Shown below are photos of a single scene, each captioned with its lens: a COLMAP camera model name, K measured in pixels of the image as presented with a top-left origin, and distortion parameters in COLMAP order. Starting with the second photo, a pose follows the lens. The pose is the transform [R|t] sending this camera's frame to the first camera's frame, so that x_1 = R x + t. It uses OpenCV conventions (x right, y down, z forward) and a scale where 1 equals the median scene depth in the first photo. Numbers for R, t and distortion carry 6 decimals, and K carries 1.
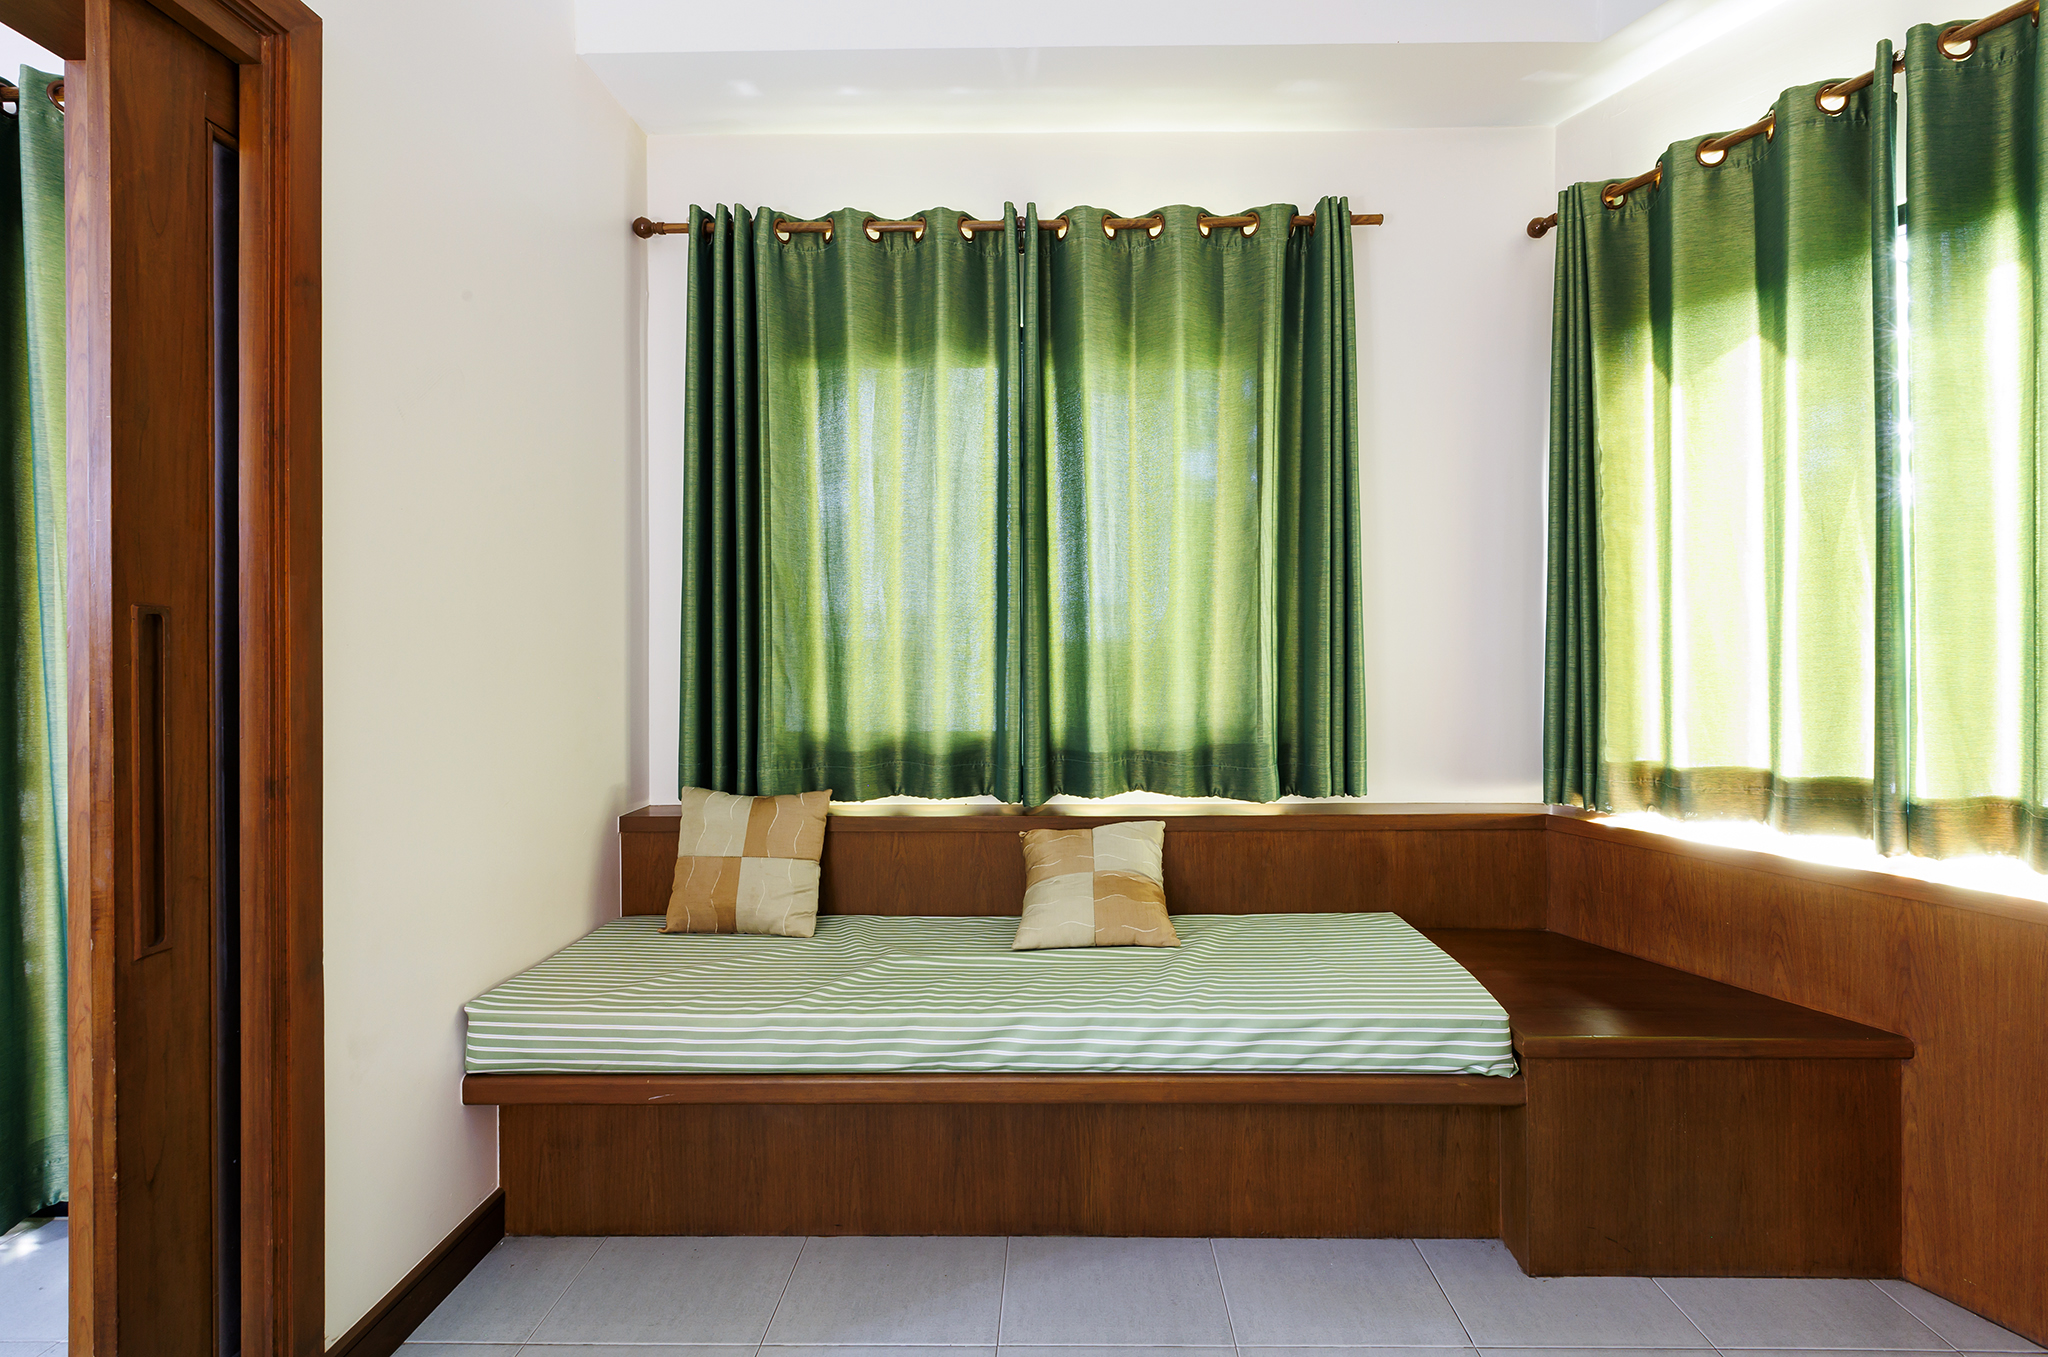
lens RADIAL K [[928.4, 0, 1063.3], [0, 928.4, 642.0], [0, 0, 1]] dist [0.002414, -0.001350]
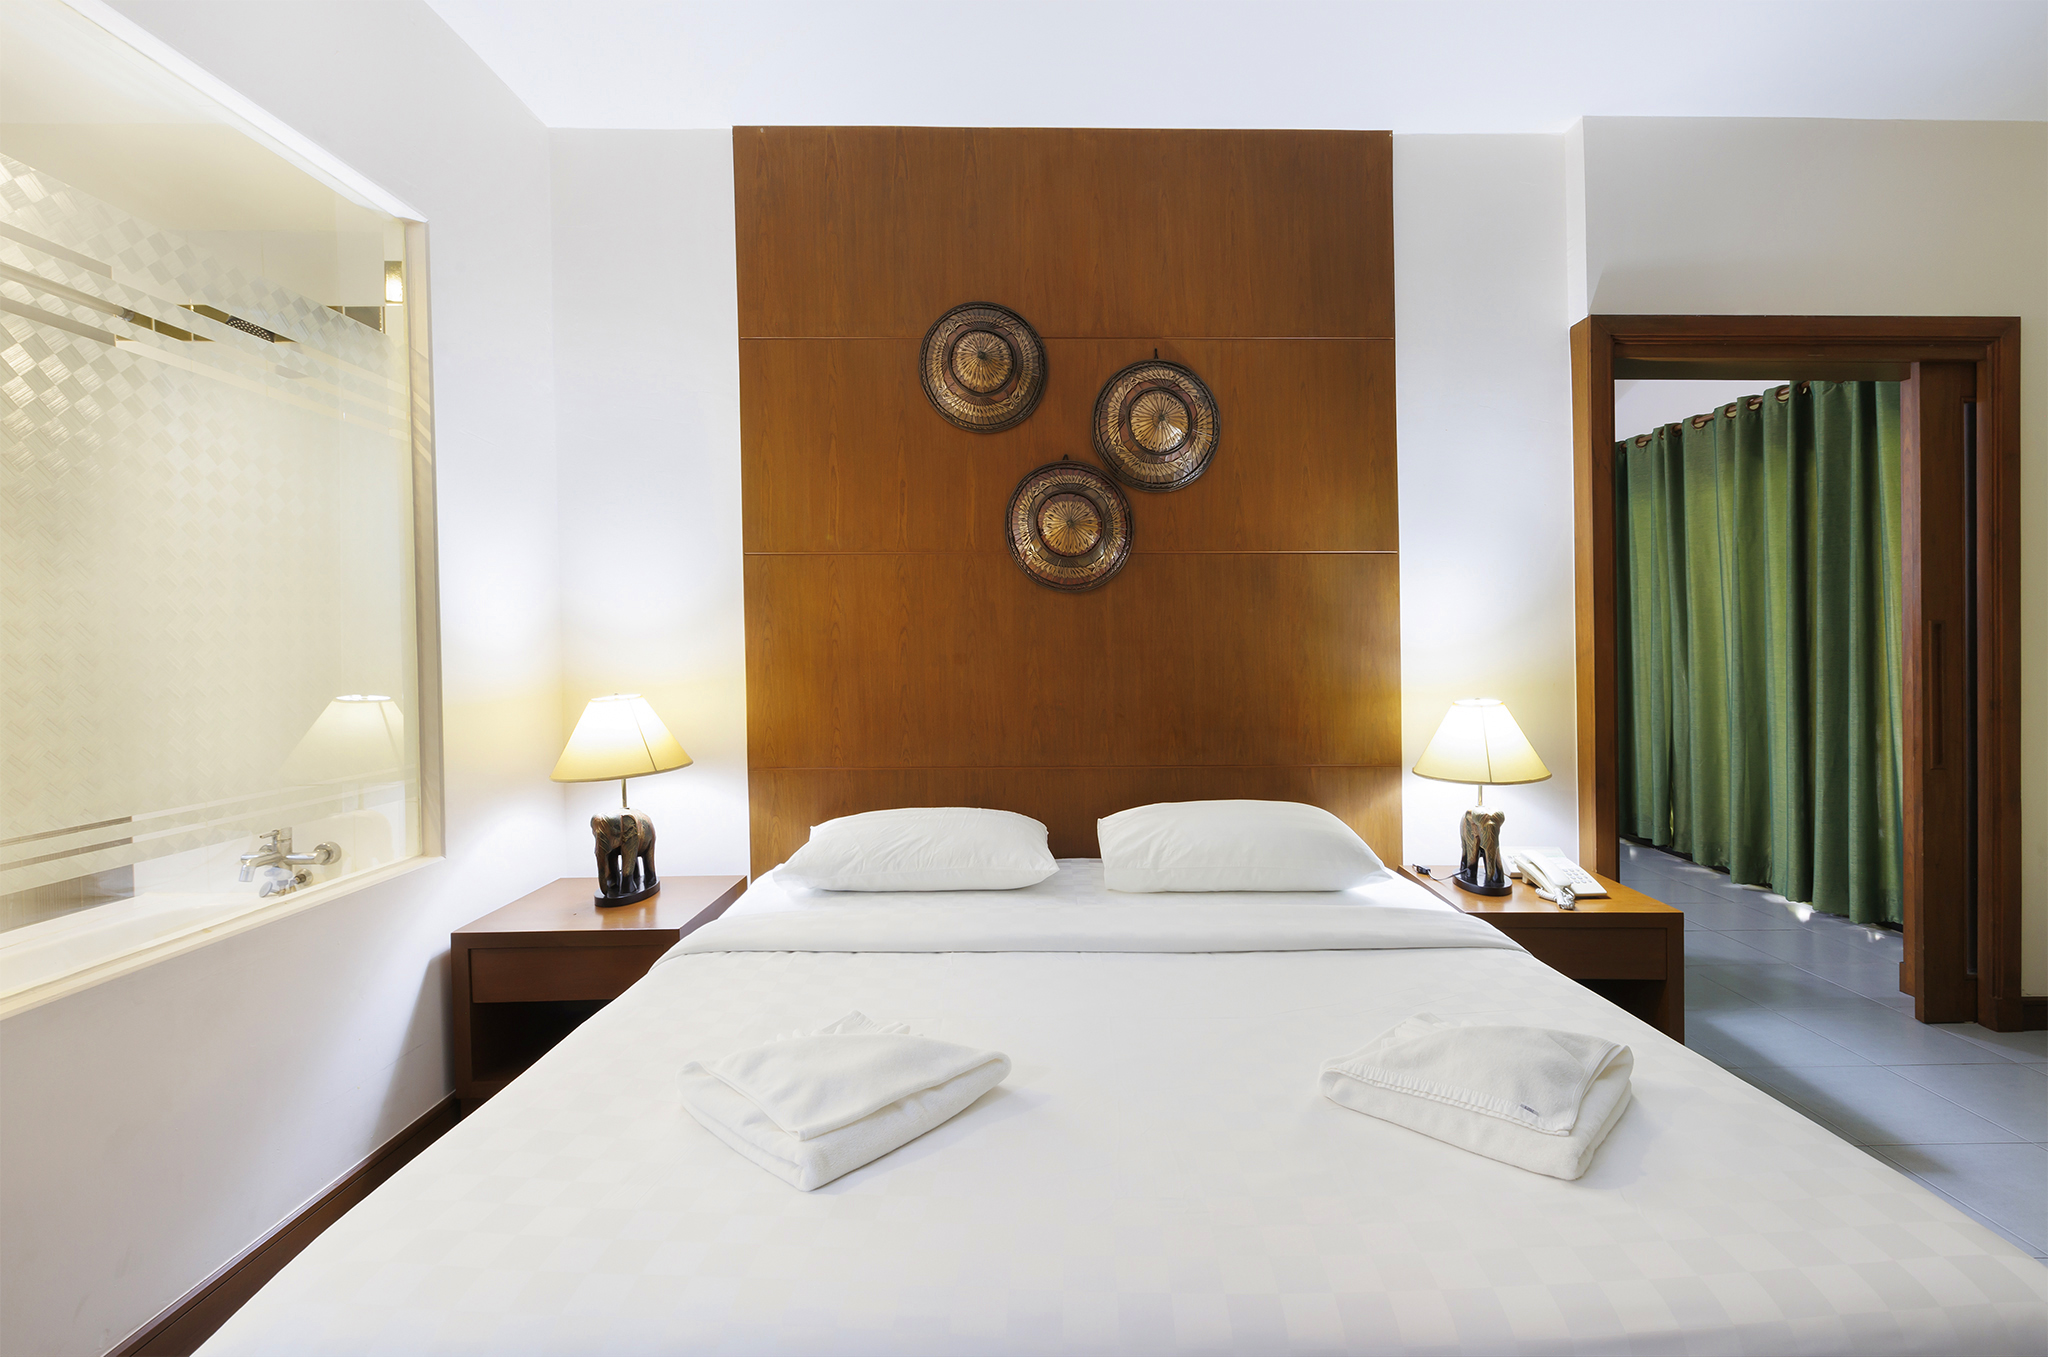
lens RADIAL K [[928.4, 0, 1096.8], [0, 928.4, 651.7], [0, 0, 1]] dist [0.002414, -0.001350]
pose [[0.051781, 0.013160, -0.998572, 0.647956], [0.008489, 0.999871, 0.013618, -0.004914], [0.998622, -0.009182, 0.051663, -0.641486]]
